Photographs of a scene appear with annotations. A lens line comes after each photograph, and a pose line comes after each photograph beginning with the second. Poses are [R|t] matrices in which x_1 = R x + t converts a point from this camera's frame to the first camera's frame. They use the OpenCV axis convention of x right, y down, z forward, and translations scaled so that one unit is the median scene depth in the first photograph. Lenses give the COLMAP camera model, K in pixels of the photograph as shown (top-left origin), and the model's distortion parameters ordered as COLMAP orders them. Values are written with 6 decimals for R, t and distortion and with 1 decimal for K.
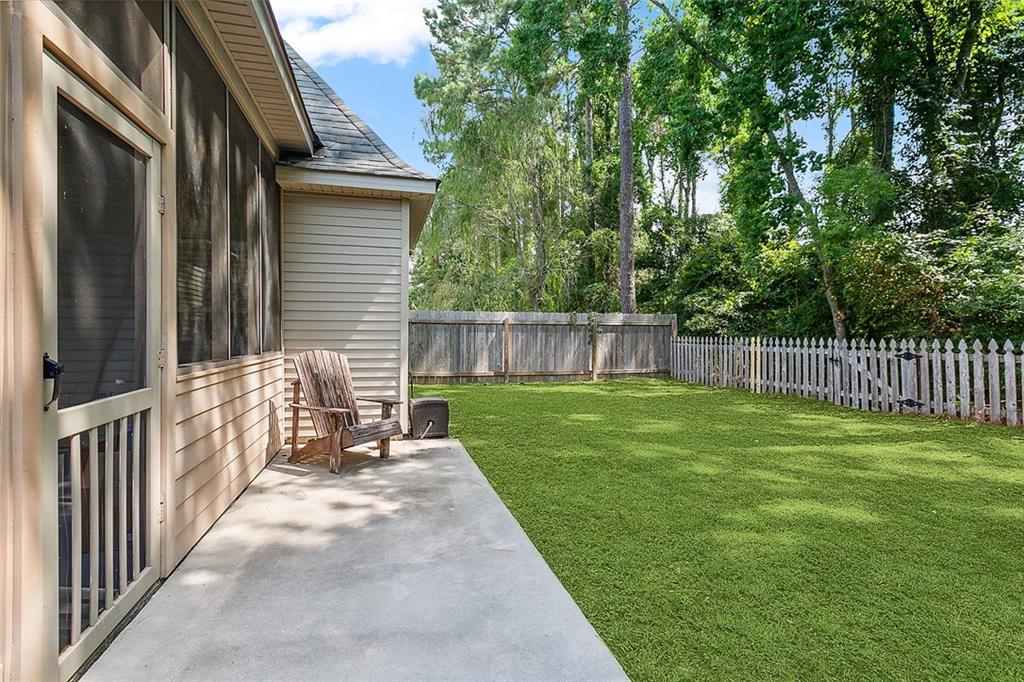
lens RADIAL K [[469.1, 0, 507.8], [0, 469.1, 335.5], [0, 0, 1]] dist [-0.002554, 0.000058]
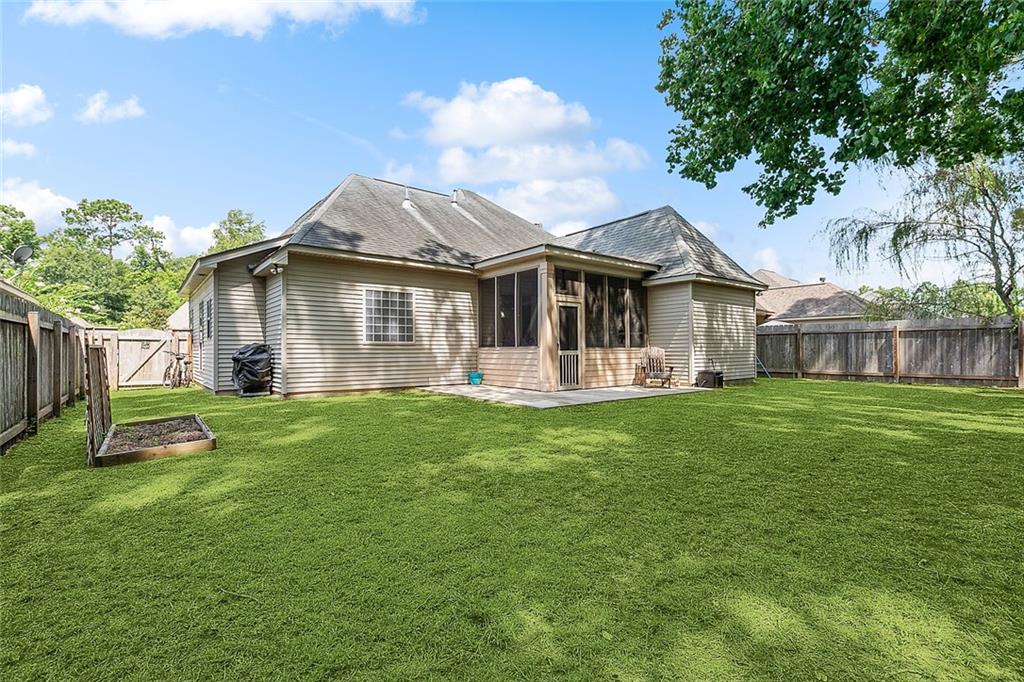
lens RADIAL K [[468.8, 0, 509.7], [0, 468.8, 349.7], [0, 0, 1]] dist [-0.001336, -0.000593]
pose [[0.393800, -0.008835, -0.919154, 0.685777], [0.004503, 0.999960, -0.007682, 0.025204], [0.919185, -0.001114, 0.393824, -0.323187]]
